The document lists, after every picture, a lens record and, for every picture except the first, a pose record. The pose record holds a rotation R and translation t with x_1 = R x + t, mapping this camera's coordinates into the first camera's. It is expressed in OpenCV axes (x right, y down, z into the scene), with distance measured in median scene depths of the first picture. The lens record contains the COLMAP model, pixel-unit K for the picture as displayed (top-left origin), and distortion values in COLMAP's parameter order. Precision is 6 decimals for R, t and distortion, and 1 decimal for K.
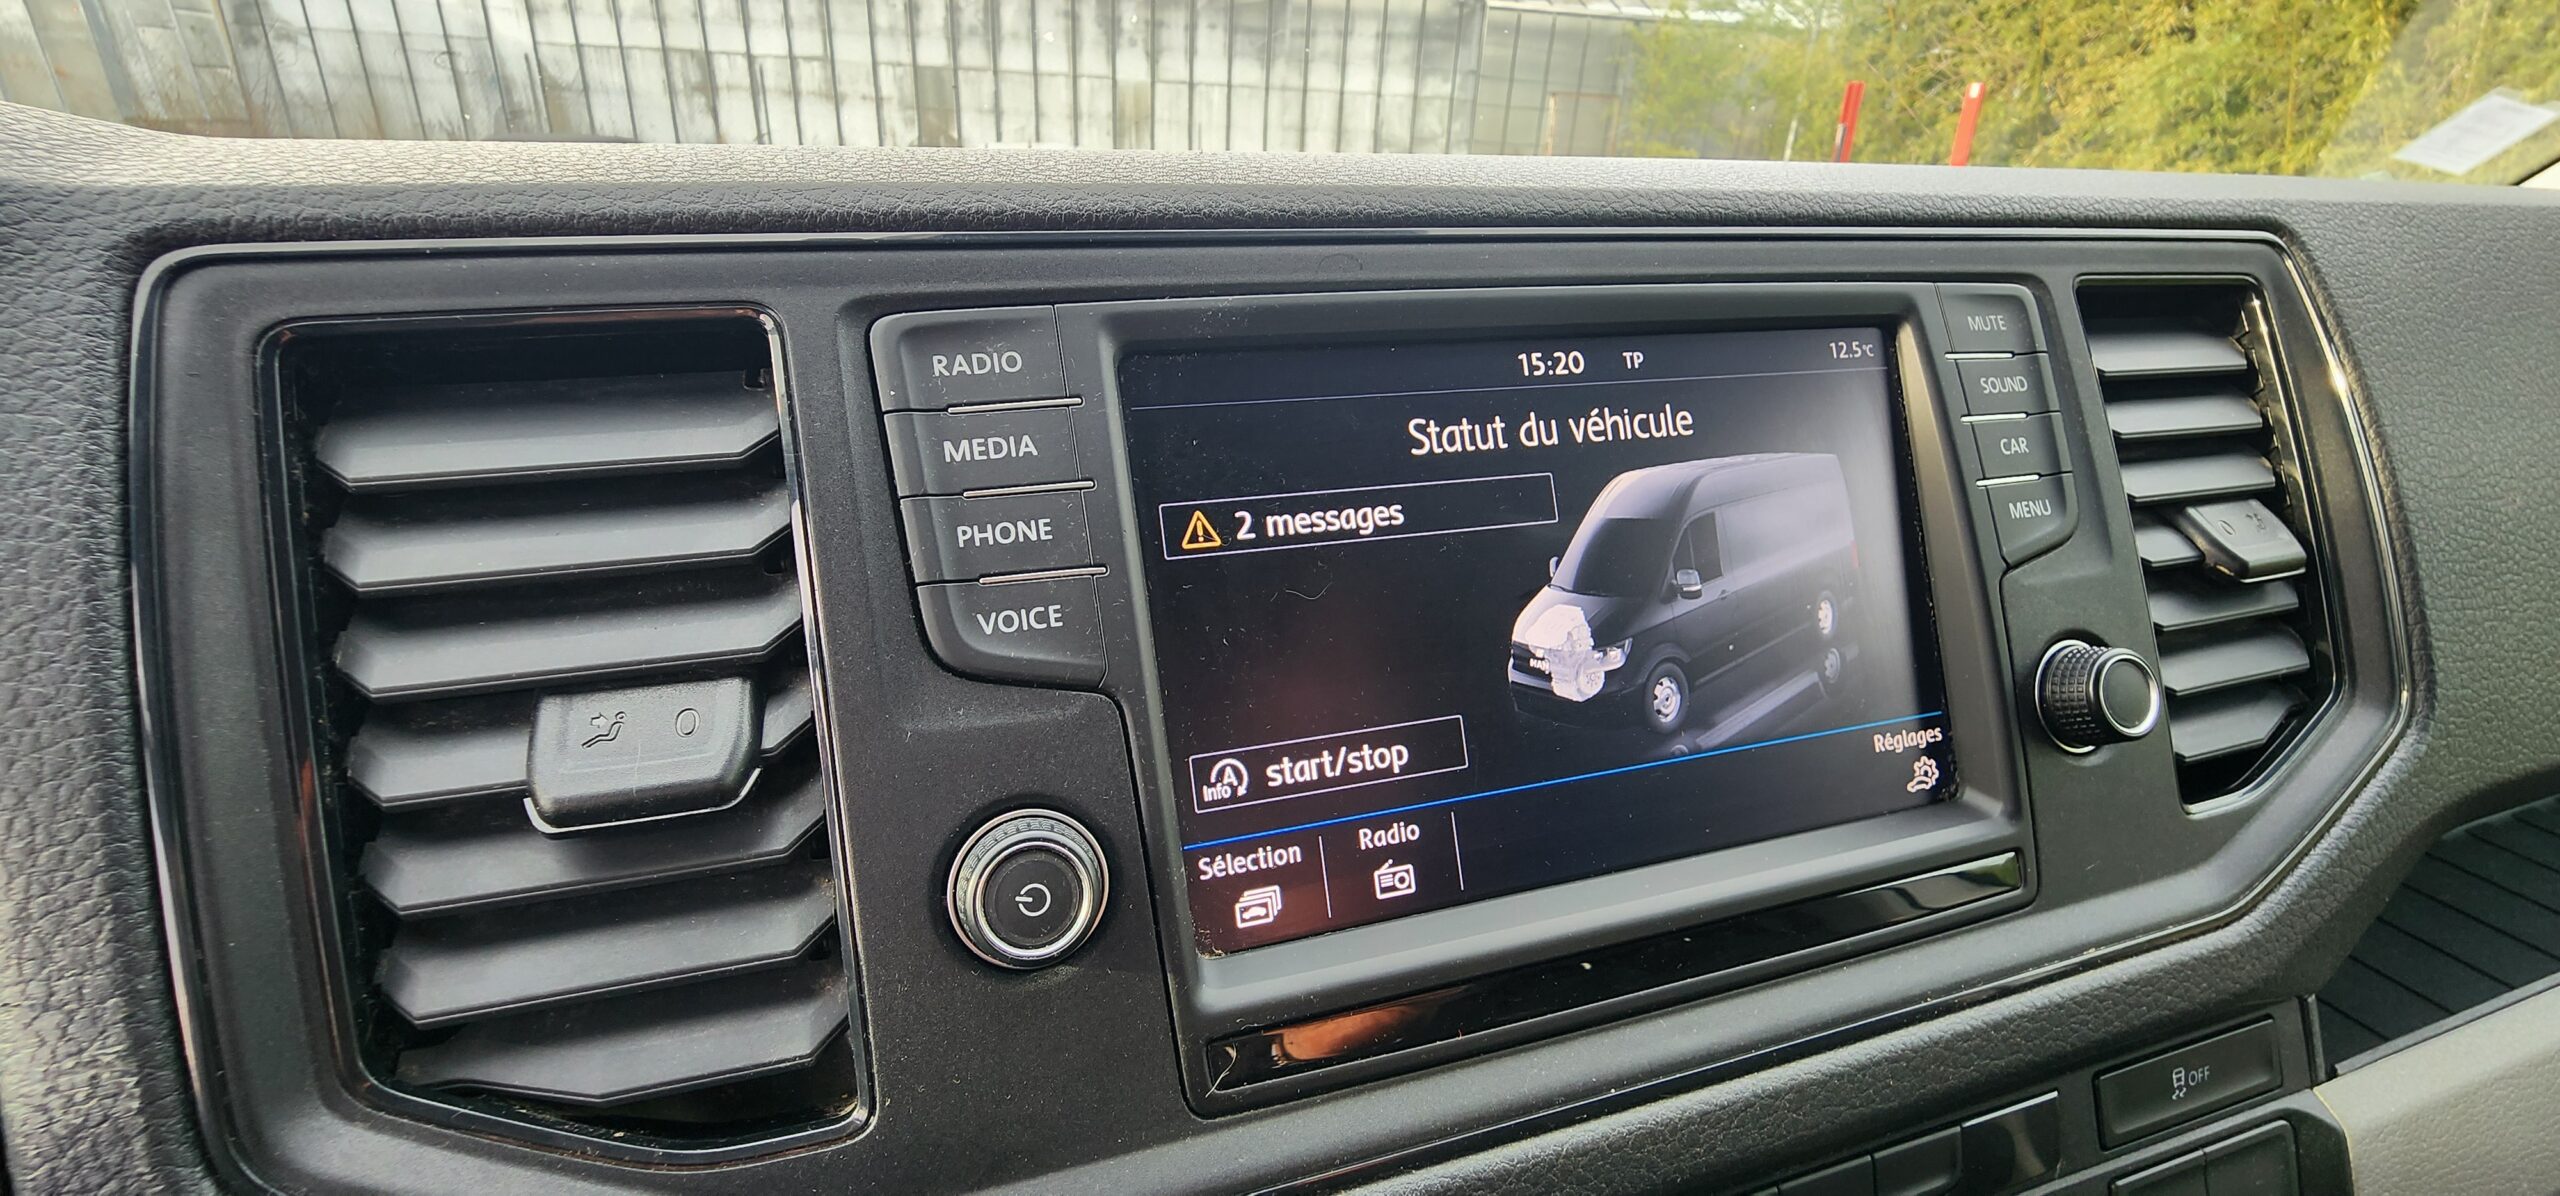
lens RADIAL K [[1080.2, 0, 1310.4], [0, 1080.2, 597.9], [0, 0, 1]] dist [-0.000126, 0.000000]
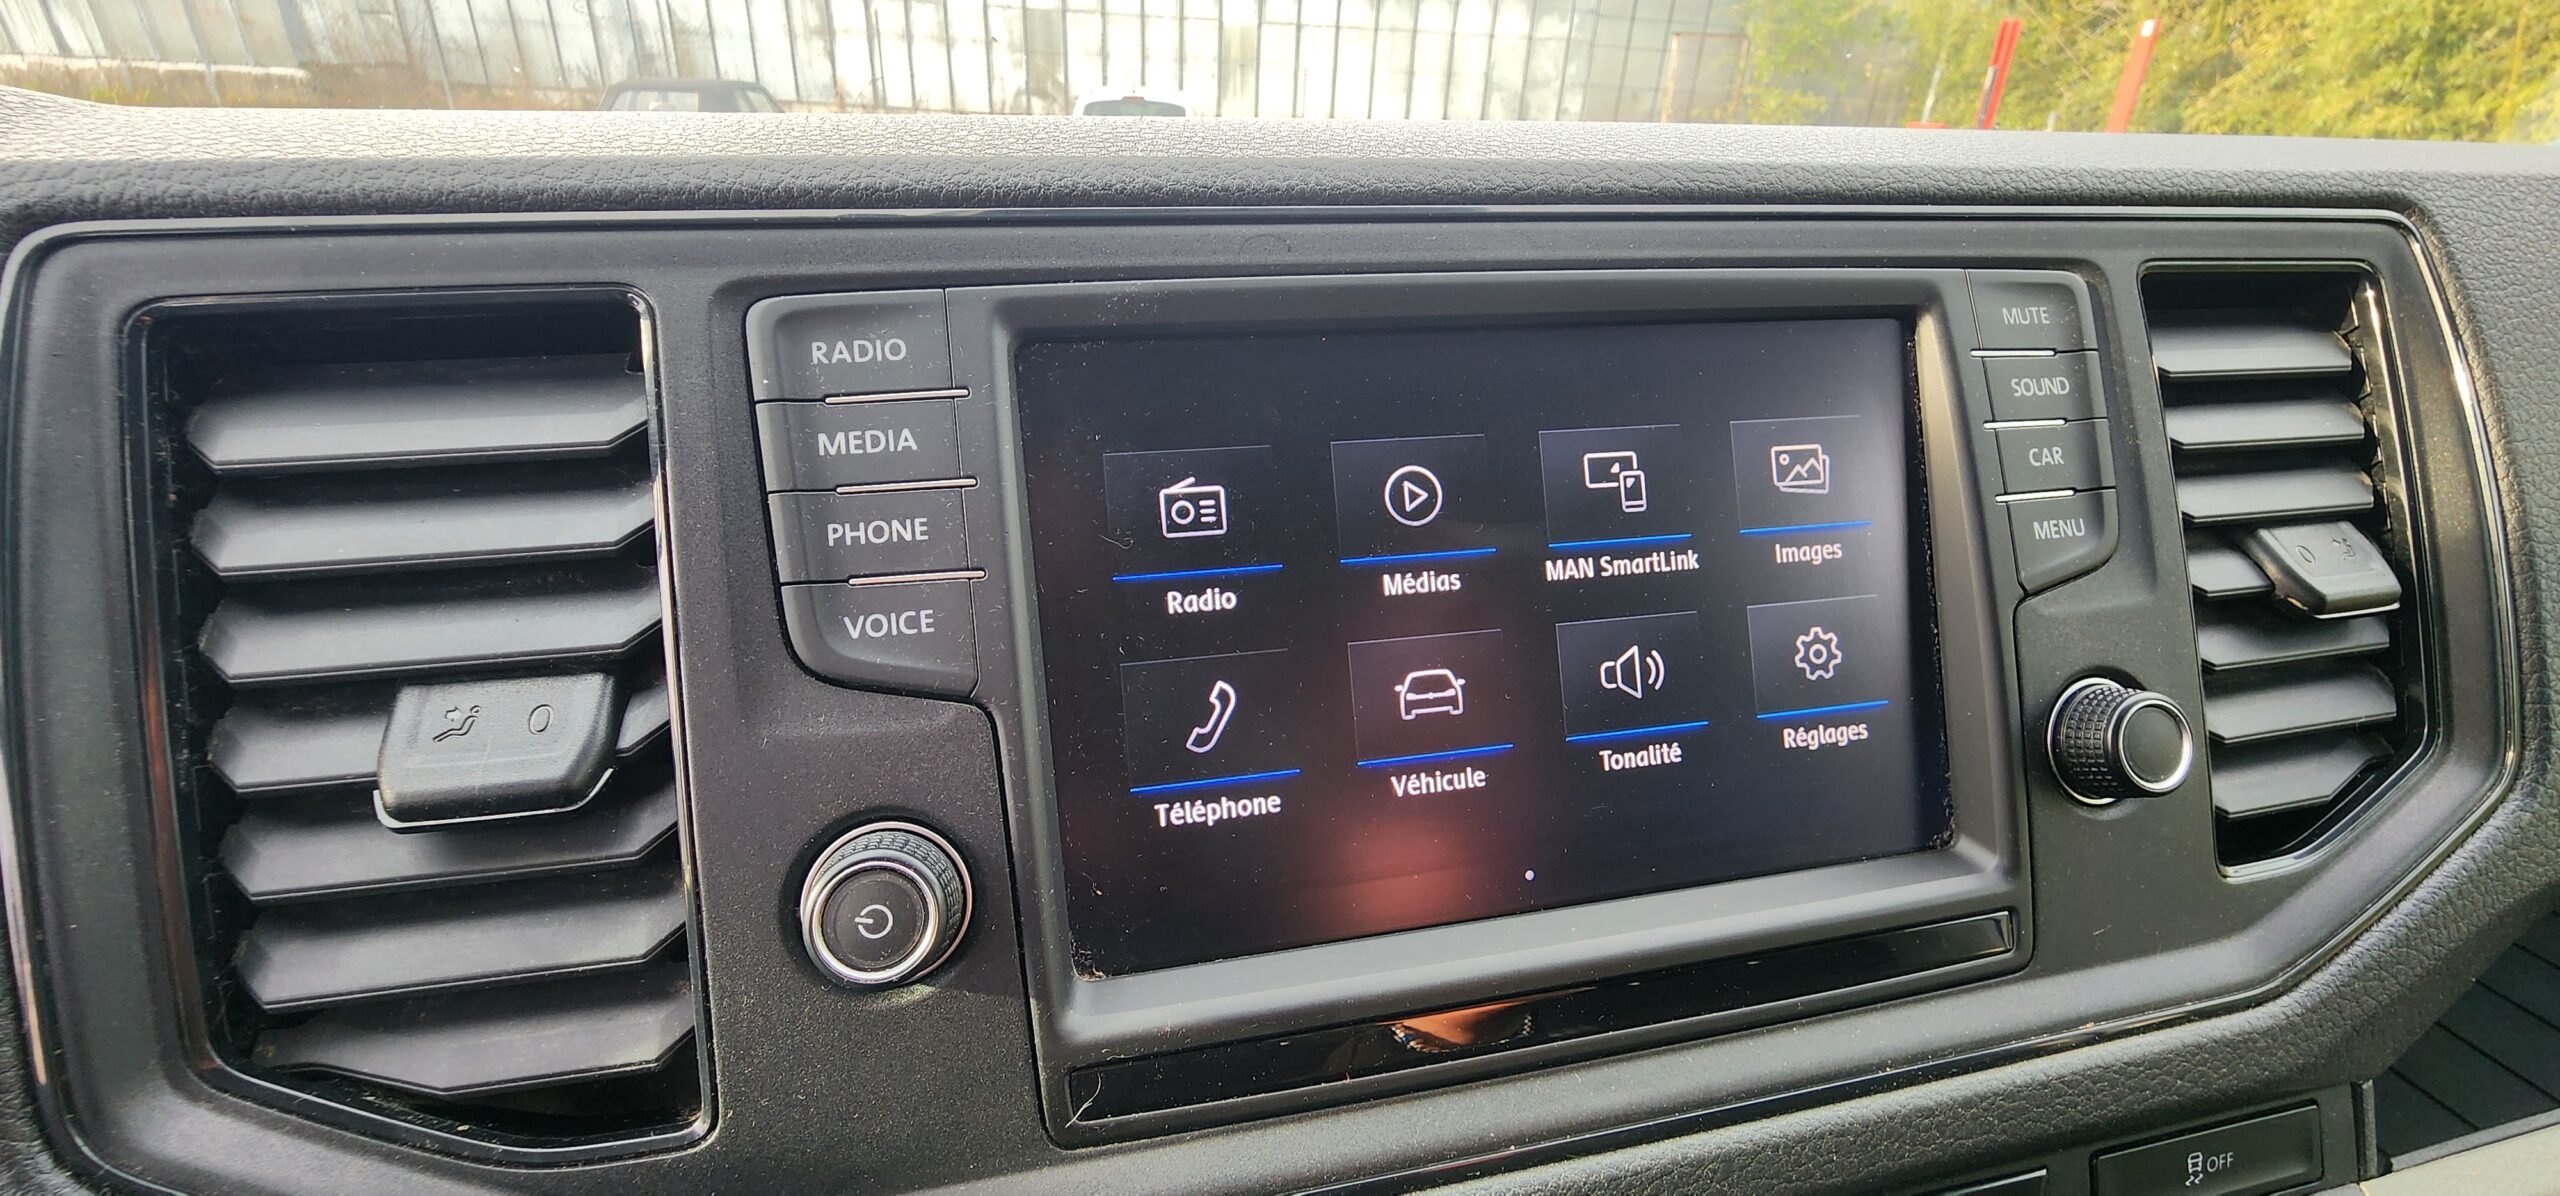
lens RADIAL K [[1078.7, 0, 1311.1], [0, 1078.7, 598.0], [0, 0, 1]] dist [-0.000136, 0.000623]
pose [[0.995467, 0.040848, -0.085888, 0.137993], [-0.036961, 0.998240, 0.046370, -0.045633], [0.087631, -0.042985, 0.995225, 0.063058]]
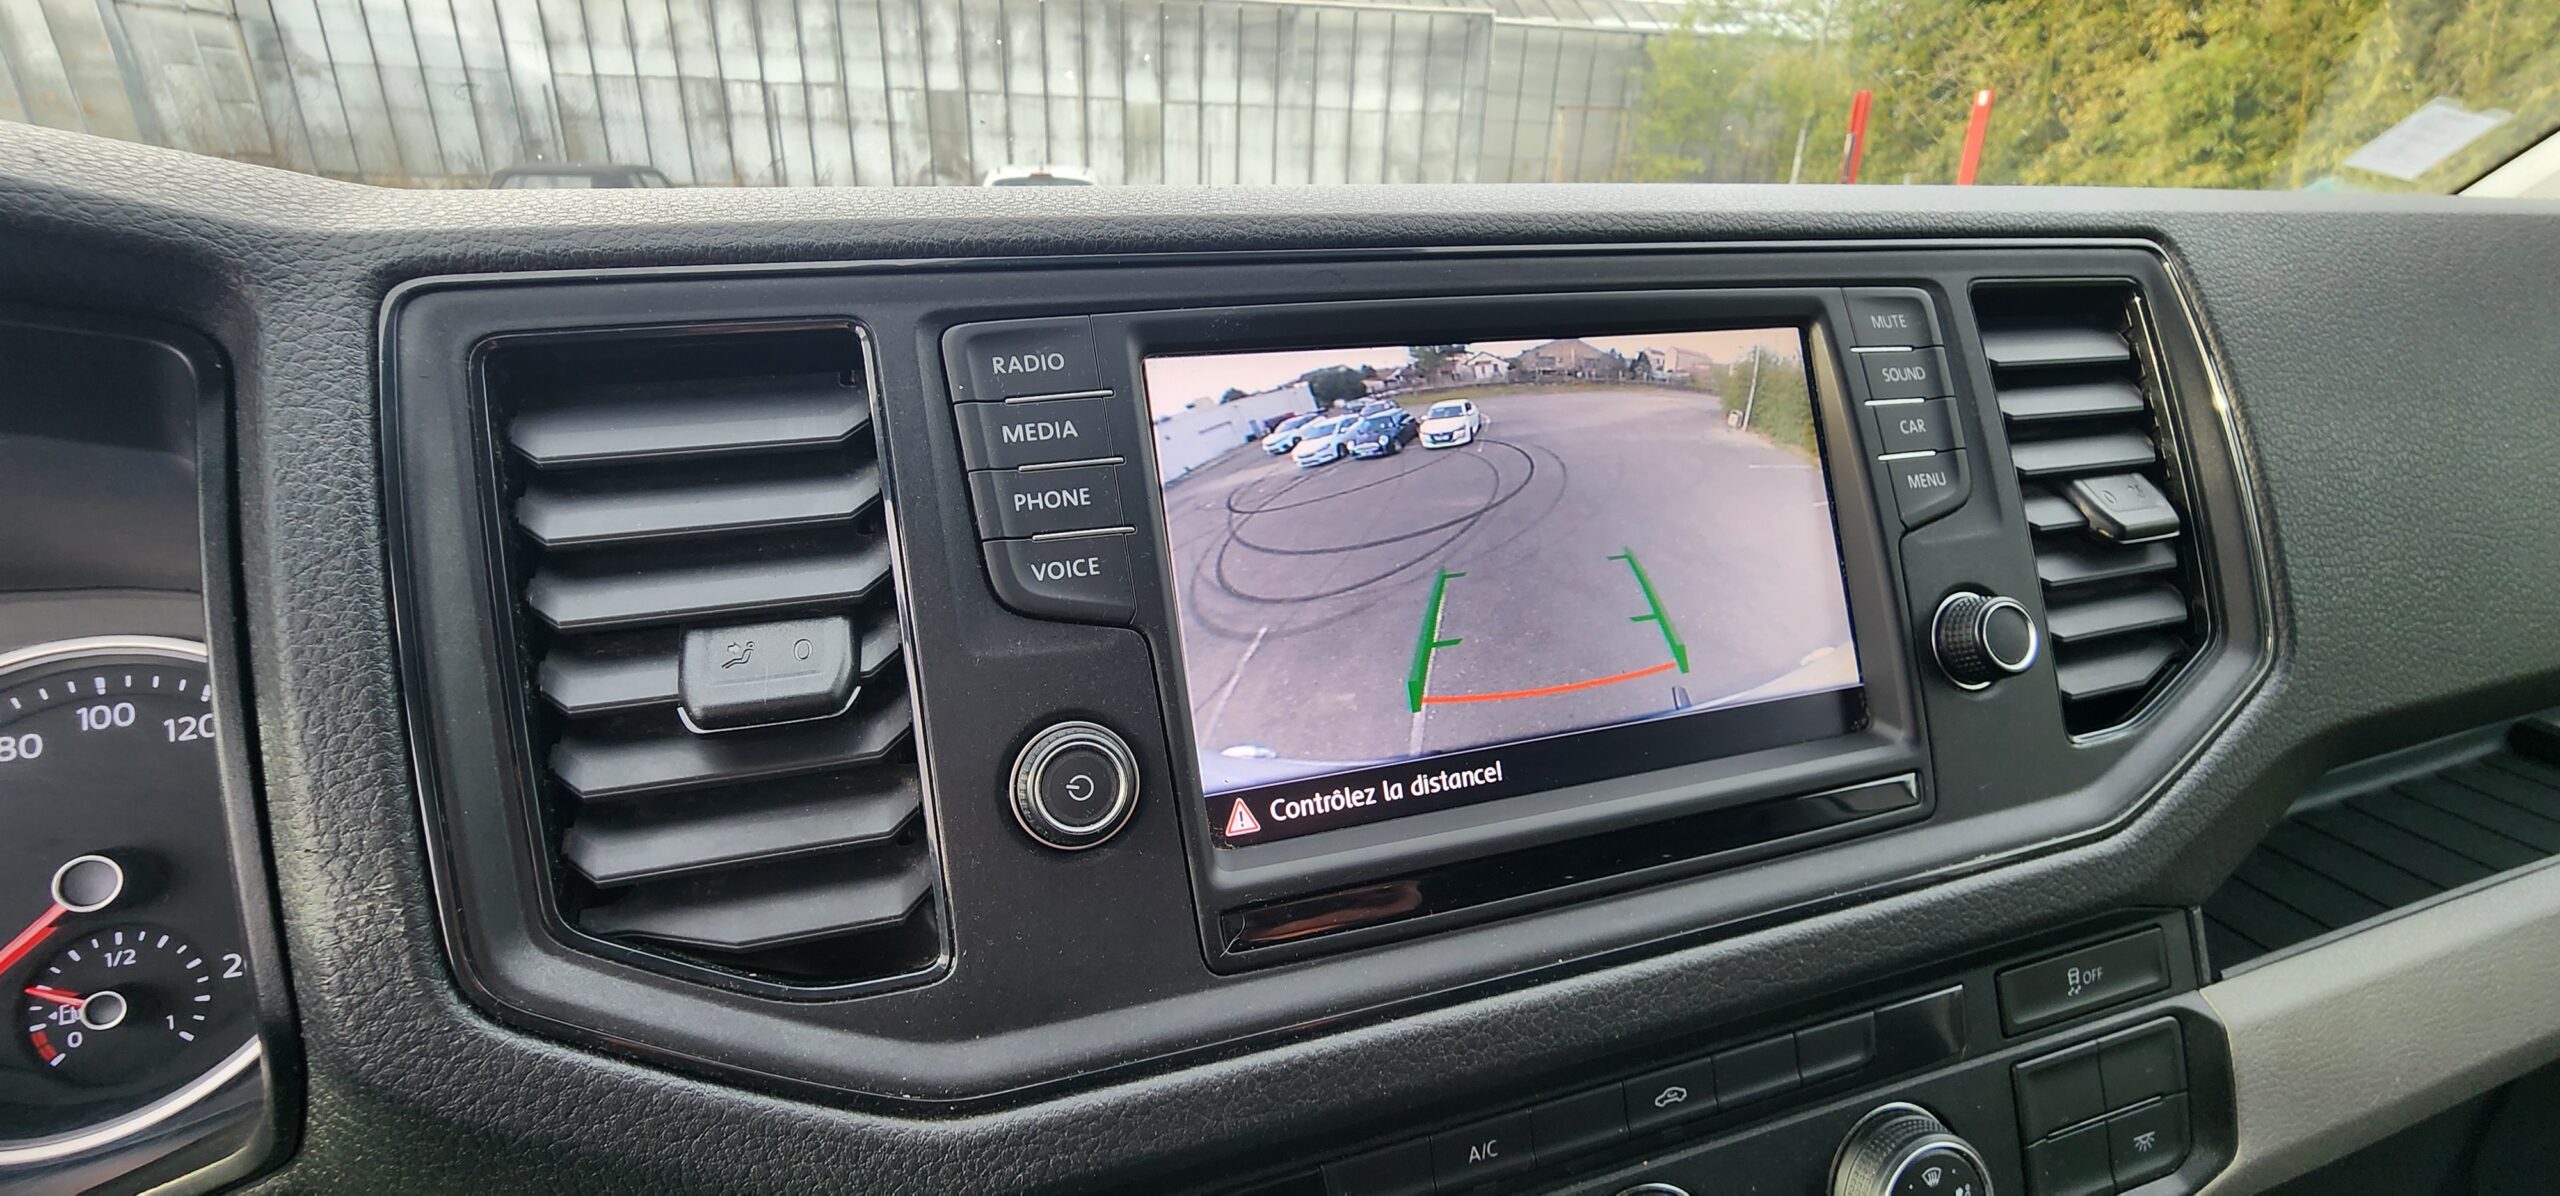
lens RADIAL K [[1092.4, 0, 1319.5], [0, 1092.4, 594.1], [0, 0, 1]] dist [0.000536, -0.000194]
pose [[0.999904, -0.012486, -0.006044, 0.020980], [0.012363, 0.999724, -0.019955, 0.057851], [0.006291, 0.019878, 0.999783, -0.182245]]
